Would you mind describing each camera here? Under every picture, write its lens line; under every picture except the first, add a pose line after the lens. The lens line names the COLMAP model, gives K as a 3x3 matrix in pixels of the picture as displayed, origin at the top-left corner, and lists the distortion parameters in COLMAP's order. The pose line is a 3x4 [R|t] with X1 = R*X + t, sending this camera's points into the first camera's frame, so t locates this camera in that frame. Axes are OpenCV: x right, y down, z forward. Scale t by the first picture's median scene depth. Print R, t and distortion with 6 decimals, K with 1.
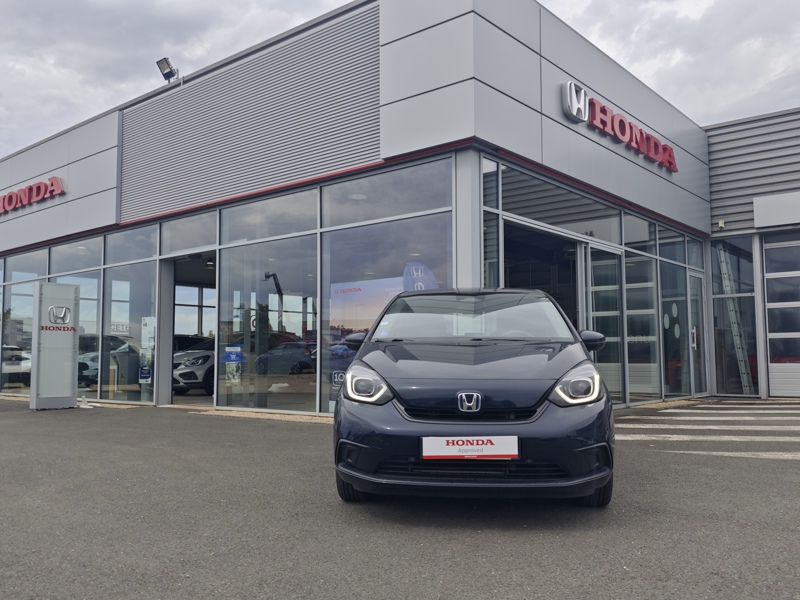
lens RADIAL K [[702.8, 0, 400.0], [0, 702.8, 300.0], [0, 0, 1]] dist [0.001034, -0.001941]
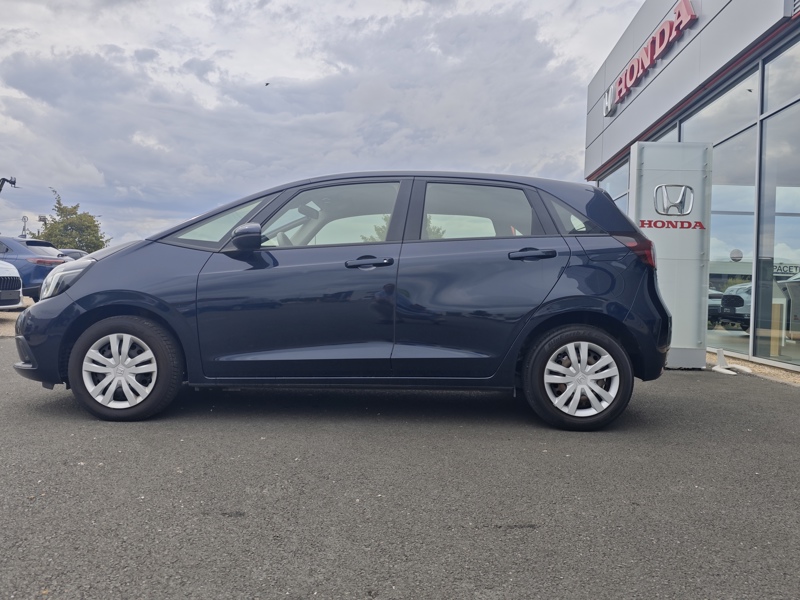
lens RADIAL K [[597.2, 0, 400.0], [0, 597.2, 300.0], [0, 0, 1]] dist [-0.025290, 0.000451]
pose [[0.556076, 0.028424, -0.830645, -0.208466], [0.019263, 0.998706, 0.047070, 0.074378], [0.830908, -0.042175, 0.554808, 0.548529]]
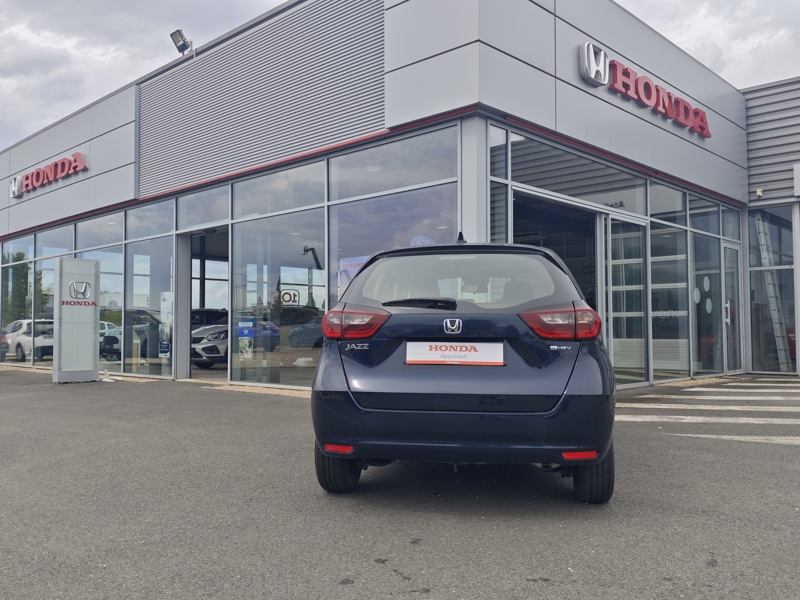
lens RADIAL K [[700.5, 0, 400.0], [0, 700.5, 300.0], [0, 0, 1]] dist [0.004199, -0.011946]
pose [[0.997674, -0.000691, -0.068170, 0.044211], [0.003312, 0.999259, 0.038341, -0.001427], [0.068093, -0.038478, 0.996937, 0.024284]]
